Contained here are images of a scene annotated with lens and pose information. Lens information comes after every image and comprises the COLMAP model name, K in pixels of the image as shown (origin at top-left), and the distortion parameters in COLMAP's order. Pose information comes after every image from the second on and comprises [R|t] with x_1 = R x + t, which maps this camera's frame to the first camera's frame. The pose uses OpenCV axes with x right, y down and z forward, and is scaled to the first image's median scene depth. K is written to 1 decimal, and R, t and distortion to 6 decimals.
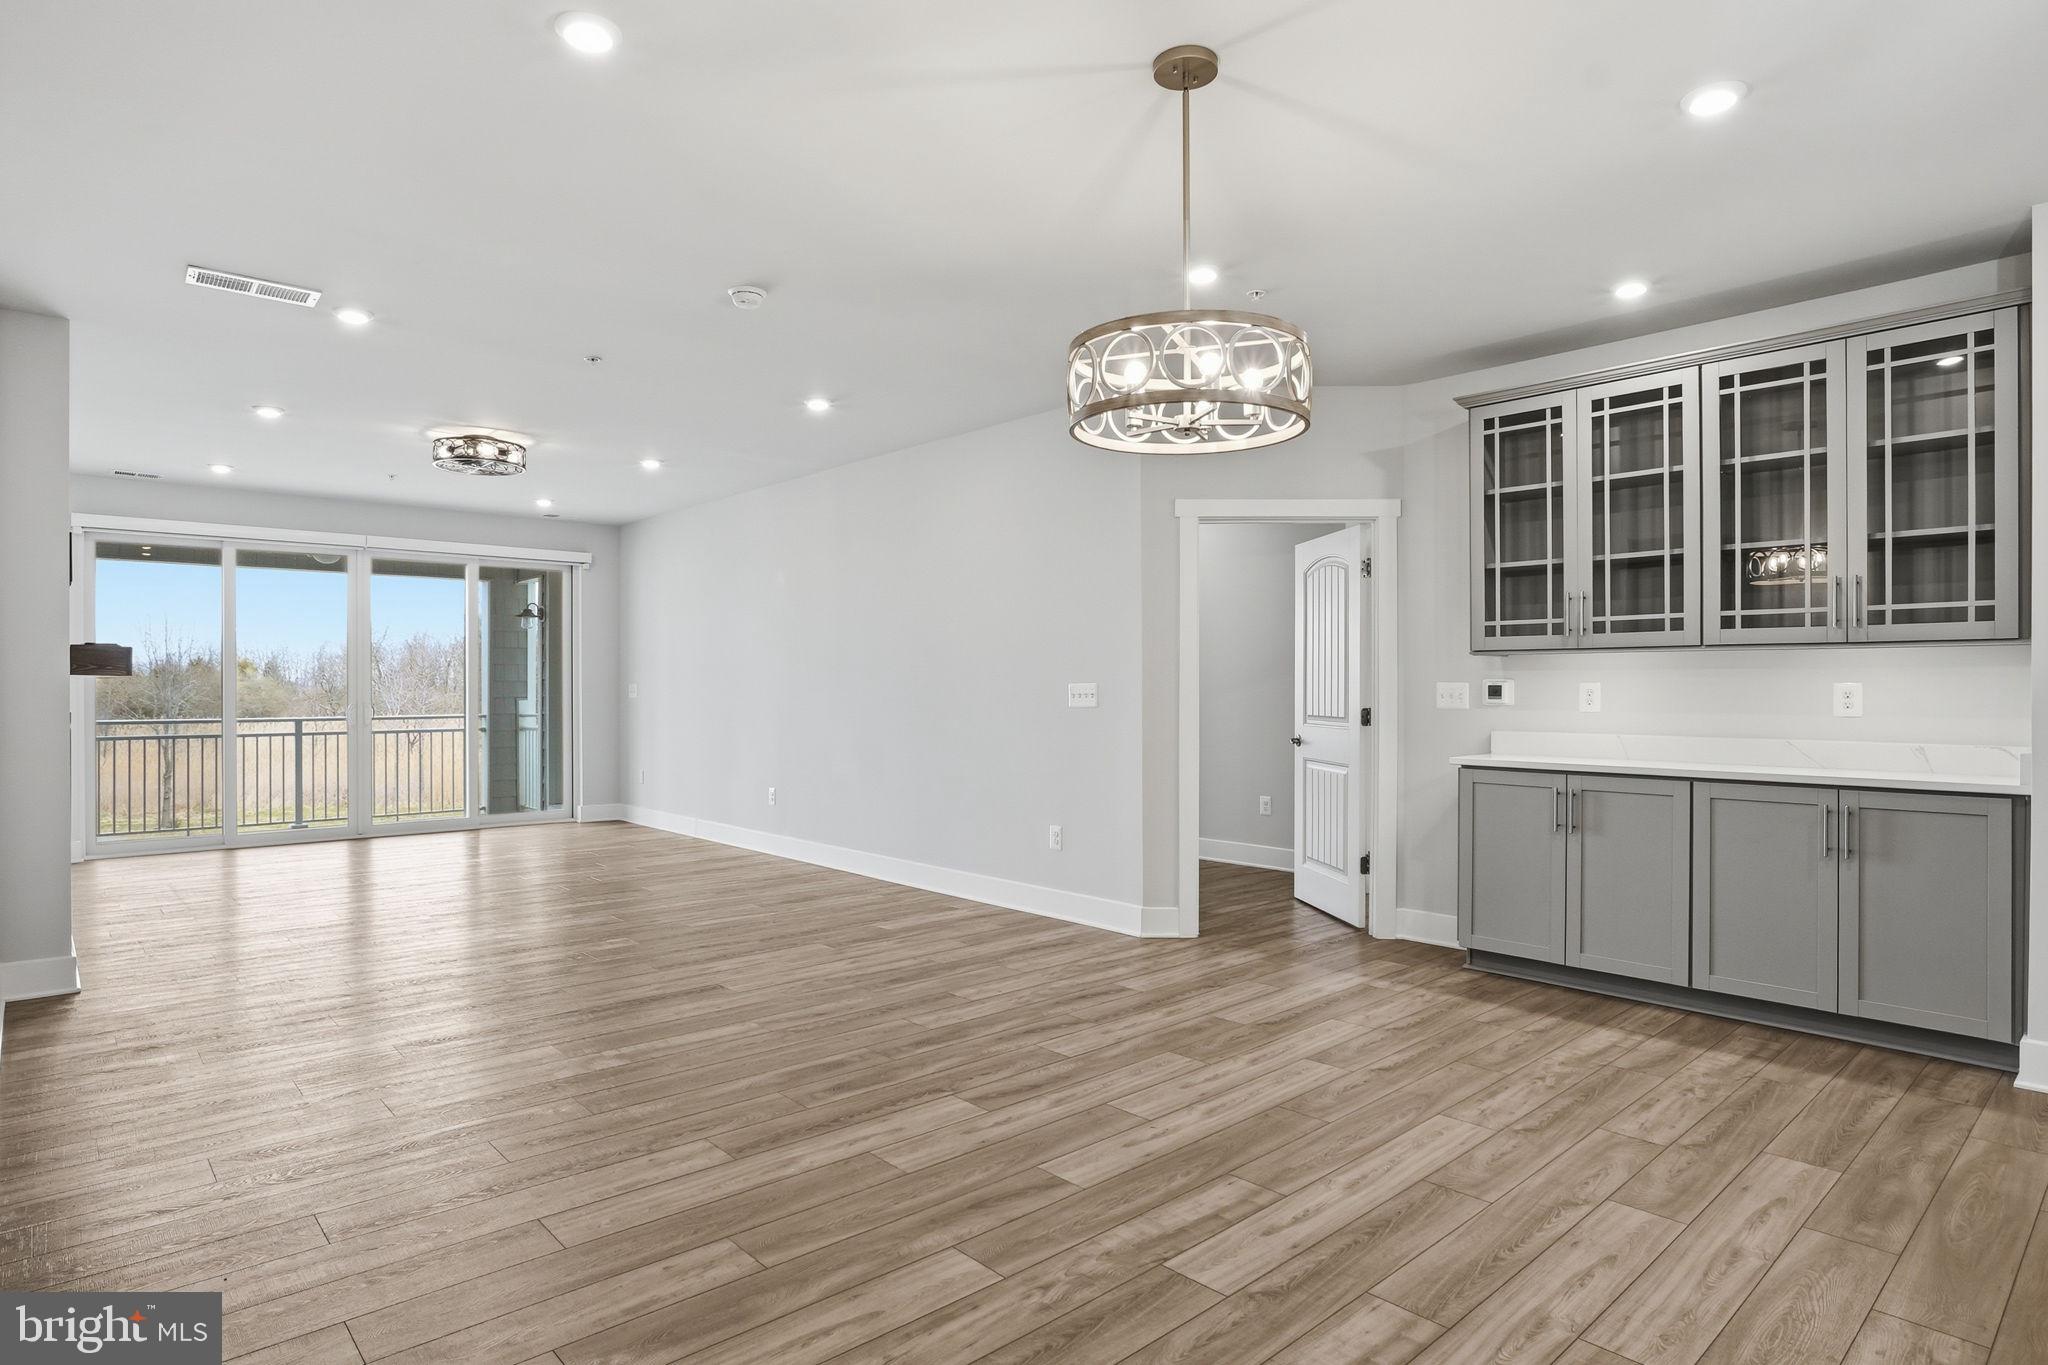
lens RADIAL K [[1148.0, 0, 1016.2], [0, 1148.0, 689.9], [0, 0, 1]] dist [-0.055581, 0.034034]
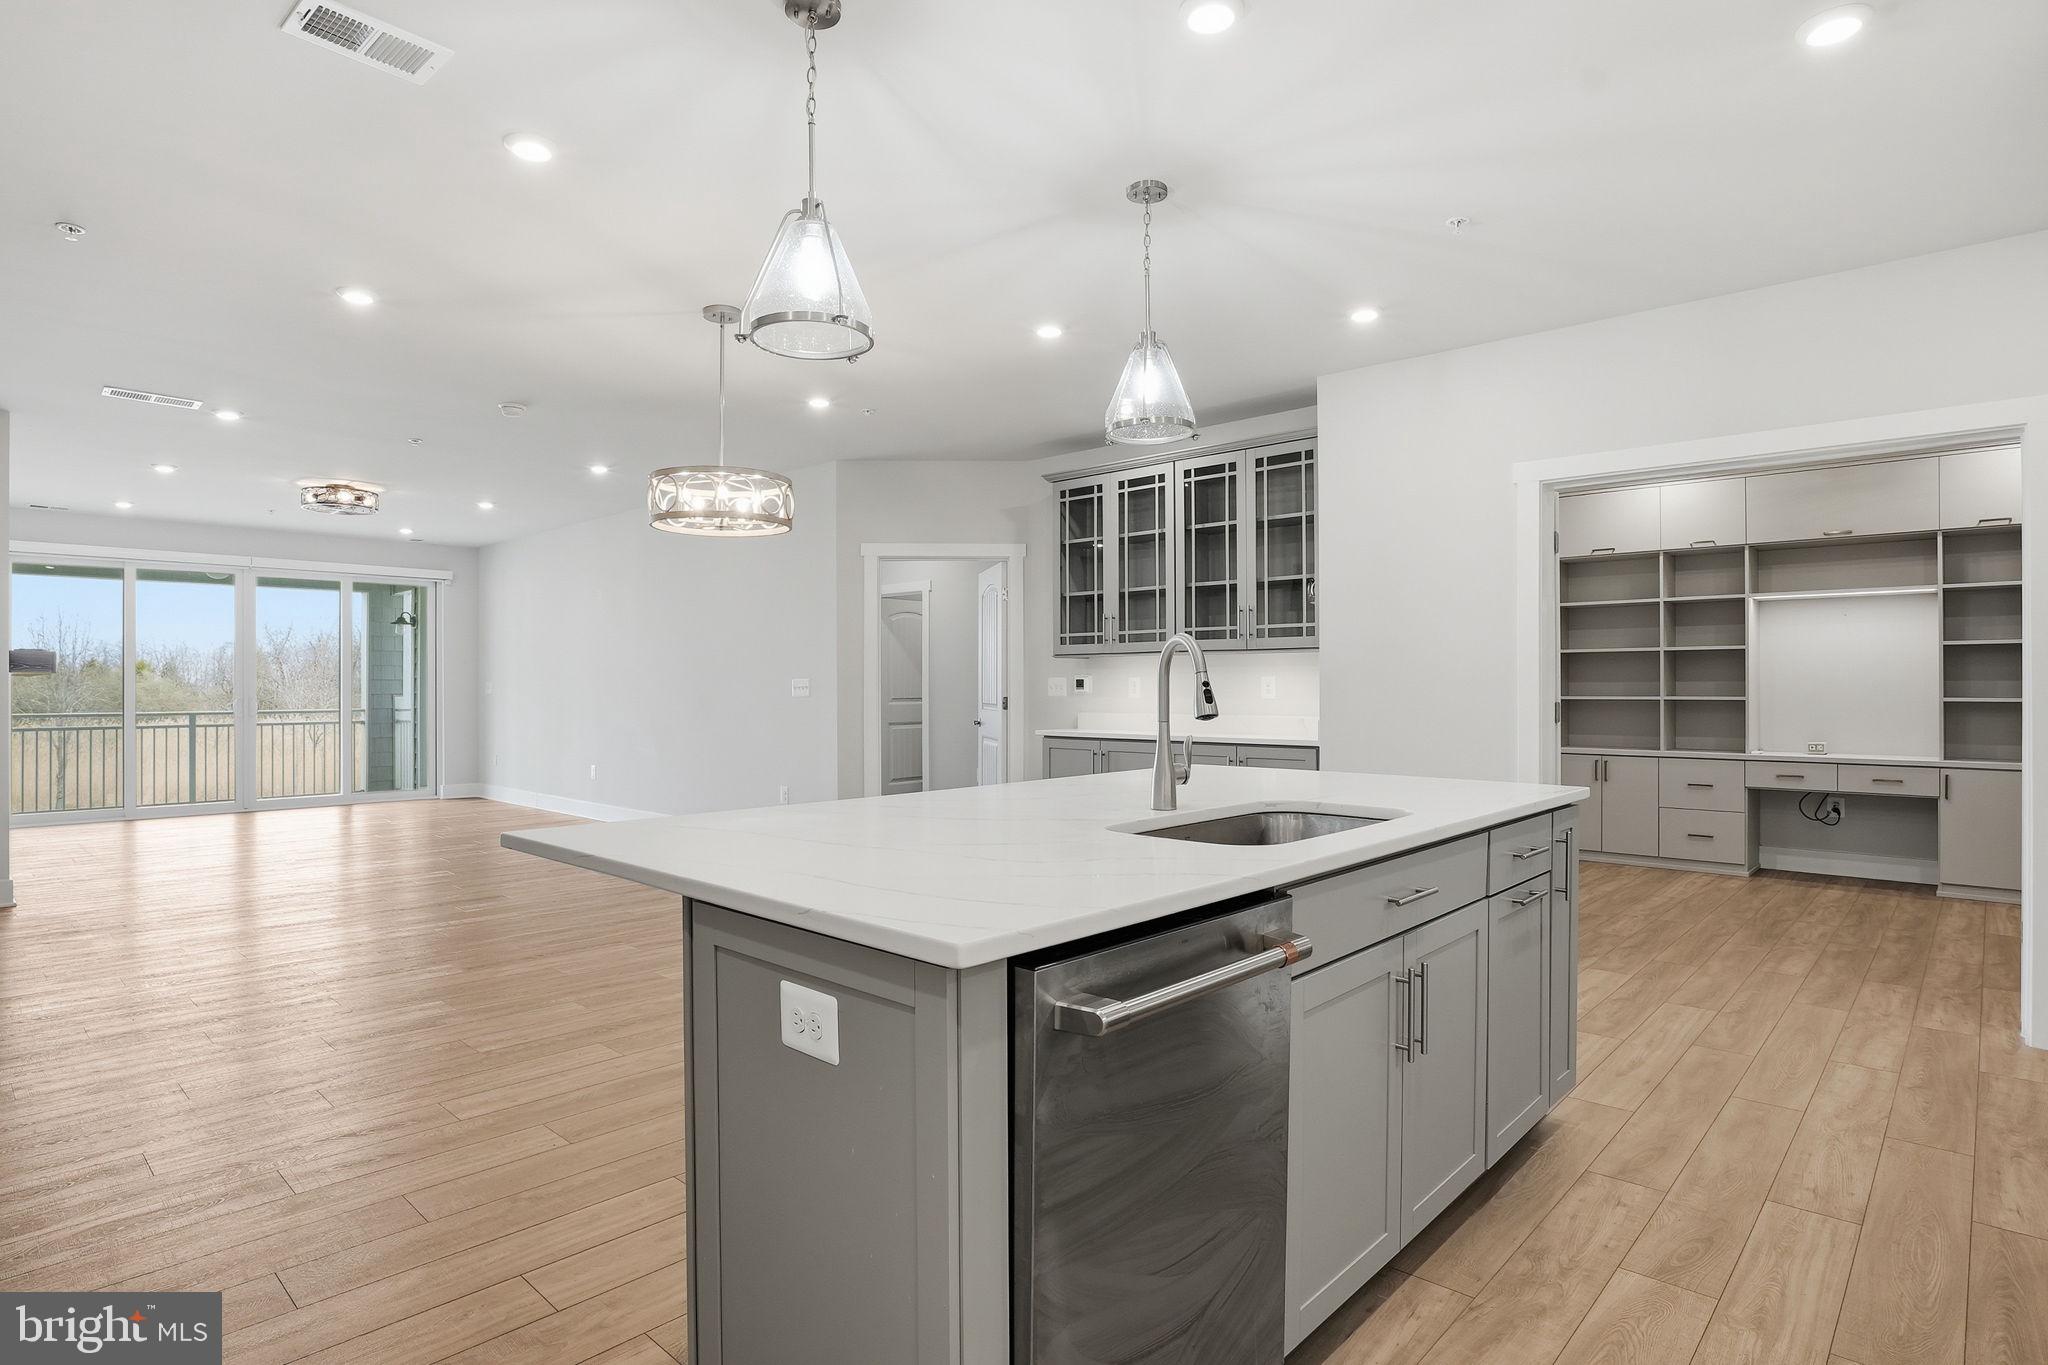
lens RADIAL K [[1104.0, 0, 1012.1], [0, 1104.0, 681.9], [0, 0, 1]] dist [-0.048808, 0.023830]
pose [[0.996948, -0.001475, 0.078049, 0.185545], [0.002061, 0.999970, -0.007428, 0.007222], [-0.078036, 0.007566, 0.996922, -0.275353]]
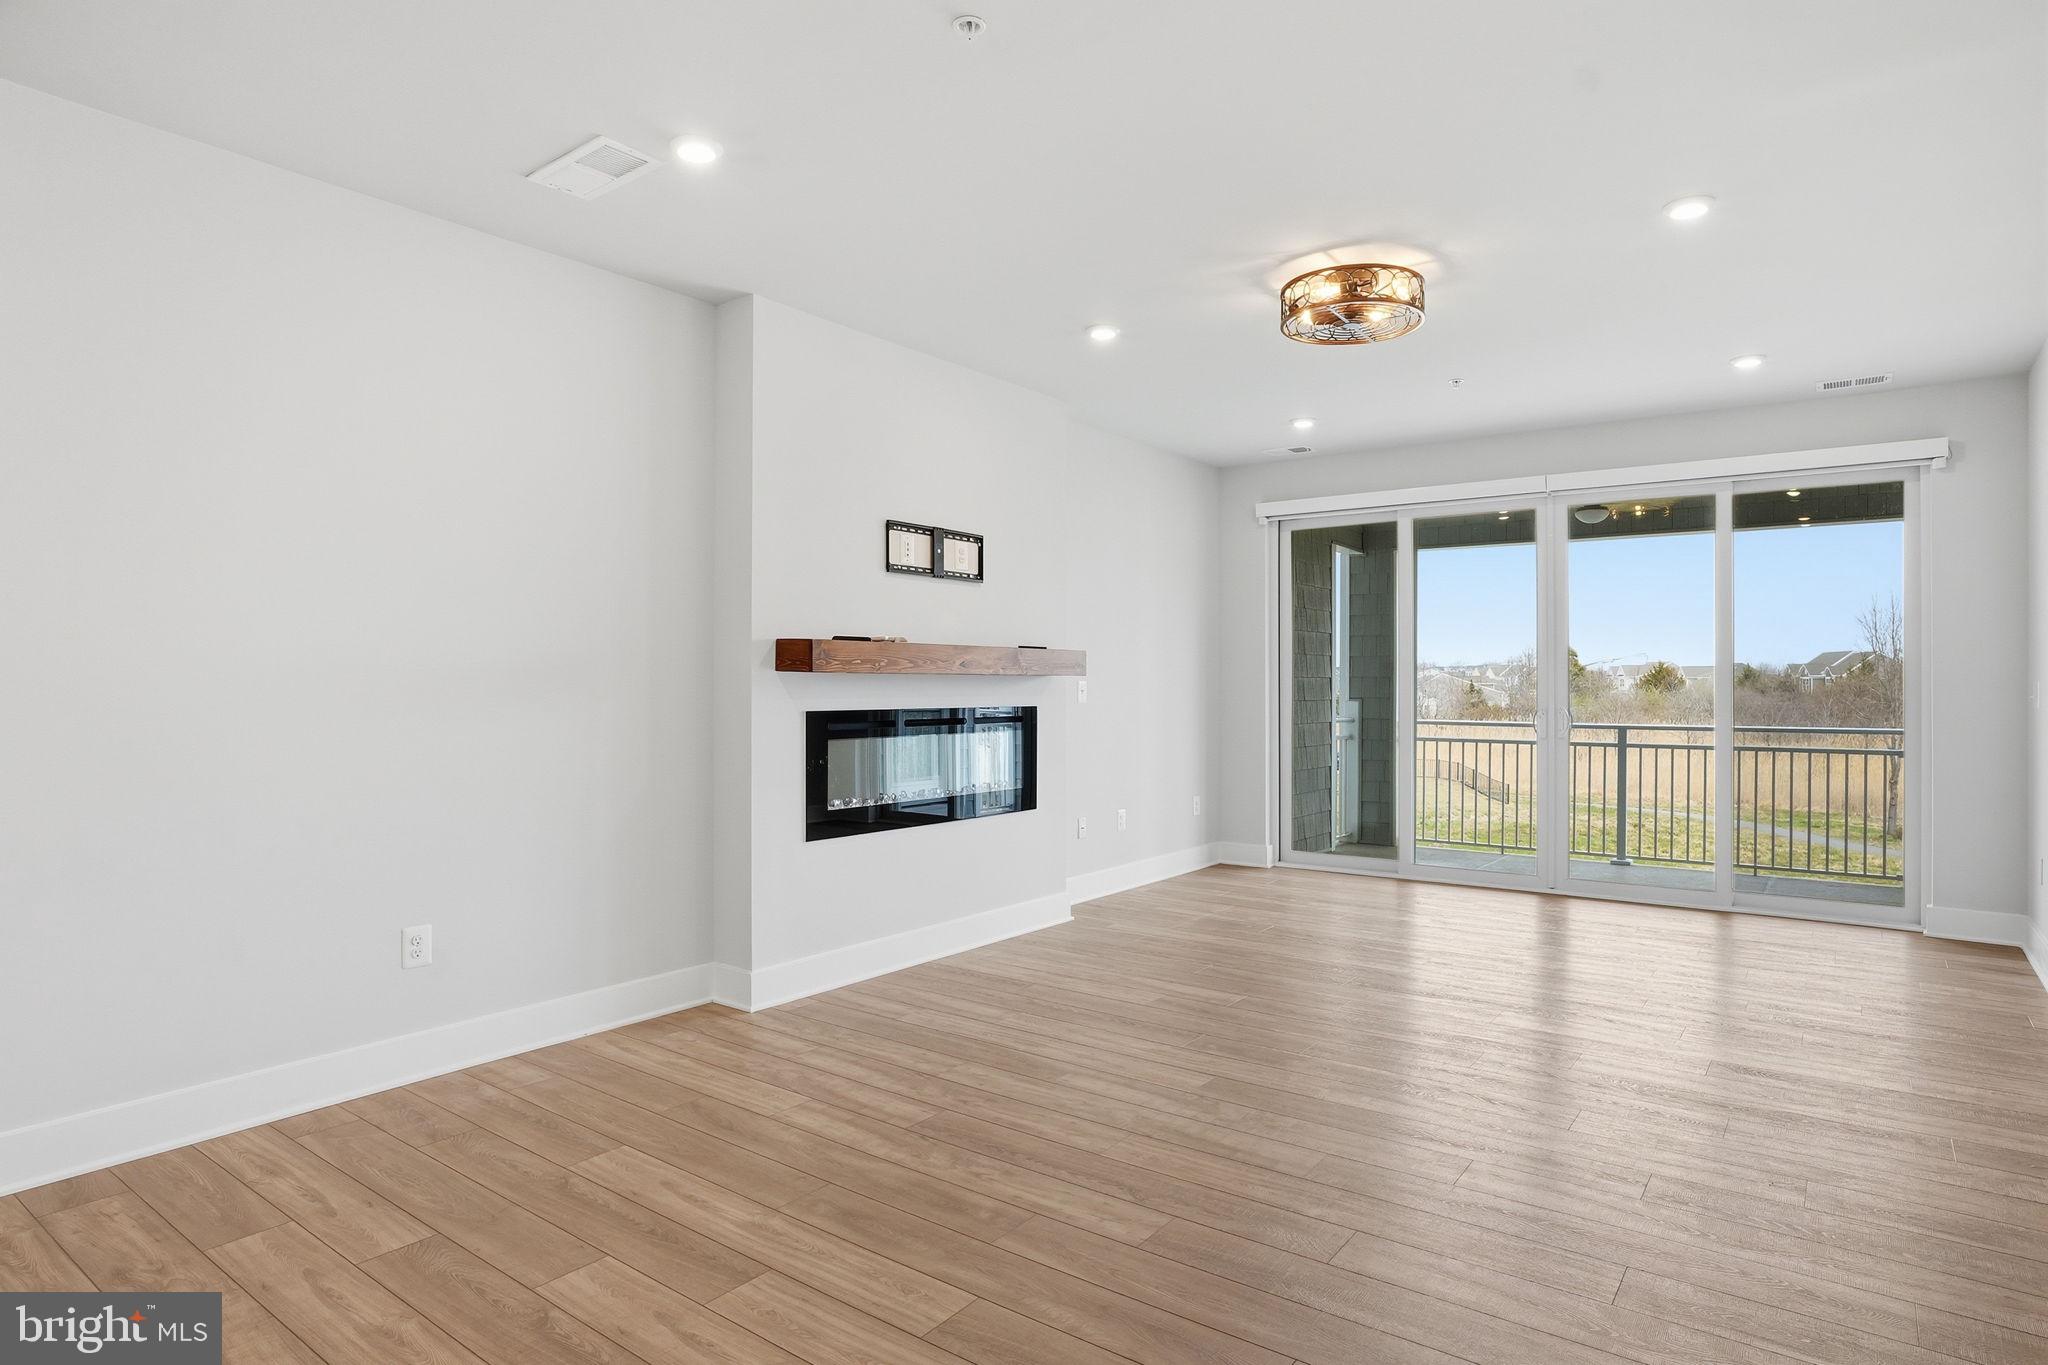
lens RADIAL K [[1104.0, 0, 1012.1], [0, 1104.0, 681.9], [0, 0, 1]] dist [-0.048808, 0.023830]
pose [[0.171262, -0.004396, -0.985216, 0.068416], [-0.001509, 0.999988, -0.004724, -0.001552], [0.985224, 0.002296, 0.171253, 0.765438]]
